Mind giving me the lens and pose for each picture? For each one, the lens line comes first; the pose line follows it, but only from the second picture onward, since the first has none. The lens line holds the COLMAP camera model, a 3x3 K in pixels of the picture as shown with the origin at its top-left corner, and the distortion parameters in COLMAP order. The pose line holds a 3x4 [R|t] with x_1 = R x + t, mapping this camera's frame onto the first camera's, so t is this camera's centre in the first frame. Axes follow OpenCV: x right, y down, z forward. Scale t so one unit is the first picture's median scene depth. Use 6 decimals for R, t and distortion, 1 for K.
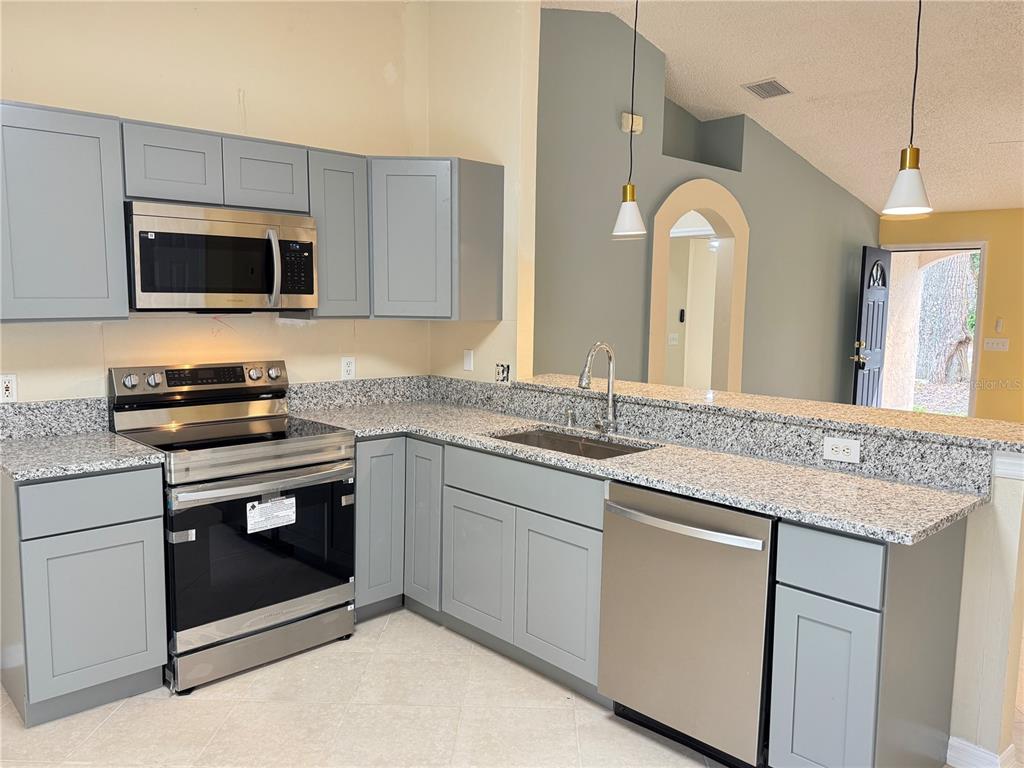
lens RADIAL K [[787.5, 0, 509.0], [0, 787.5, 386.2], [0, 0, 1]] dist [0.077981, -0.015575]
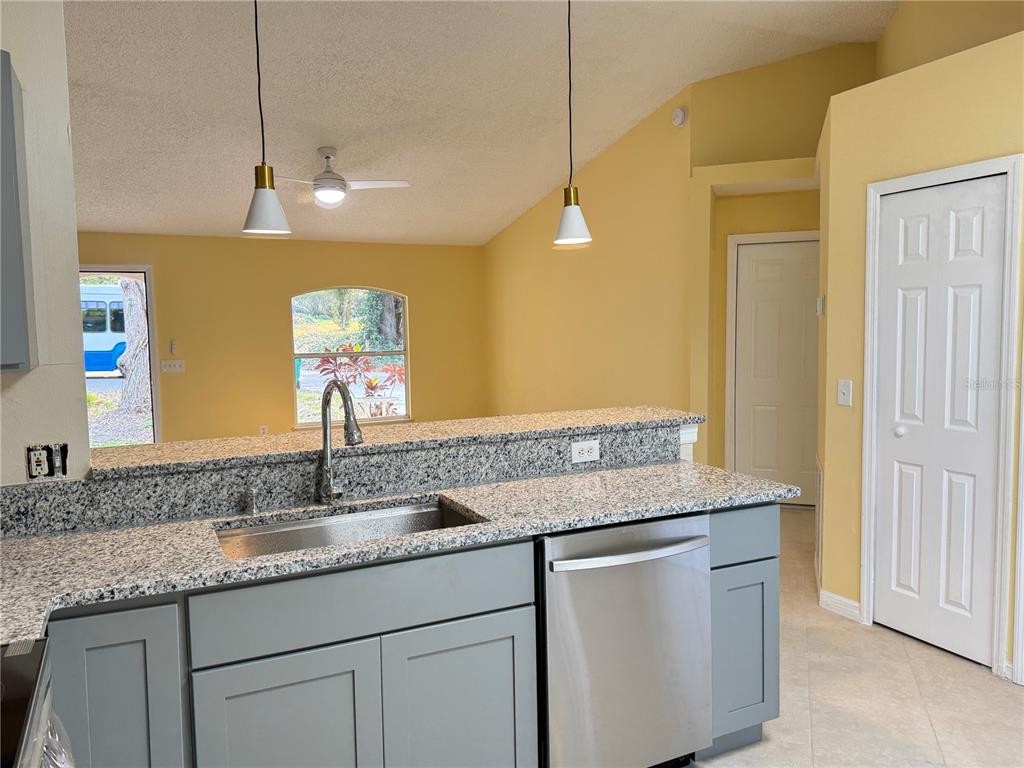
lens RADIAL K [[787.5, 0, 508.8], [0, 787.5, 374.4], [0, 0, 1]] dist [0.077981, -0.015575]
pose [[0.285790, -0.082368, 0.954746, -0.555657], [0.125960, 0.990884, 0.047781, -0.078668], [-0.949978, 0.106604, 0.293560, 0.652121]]
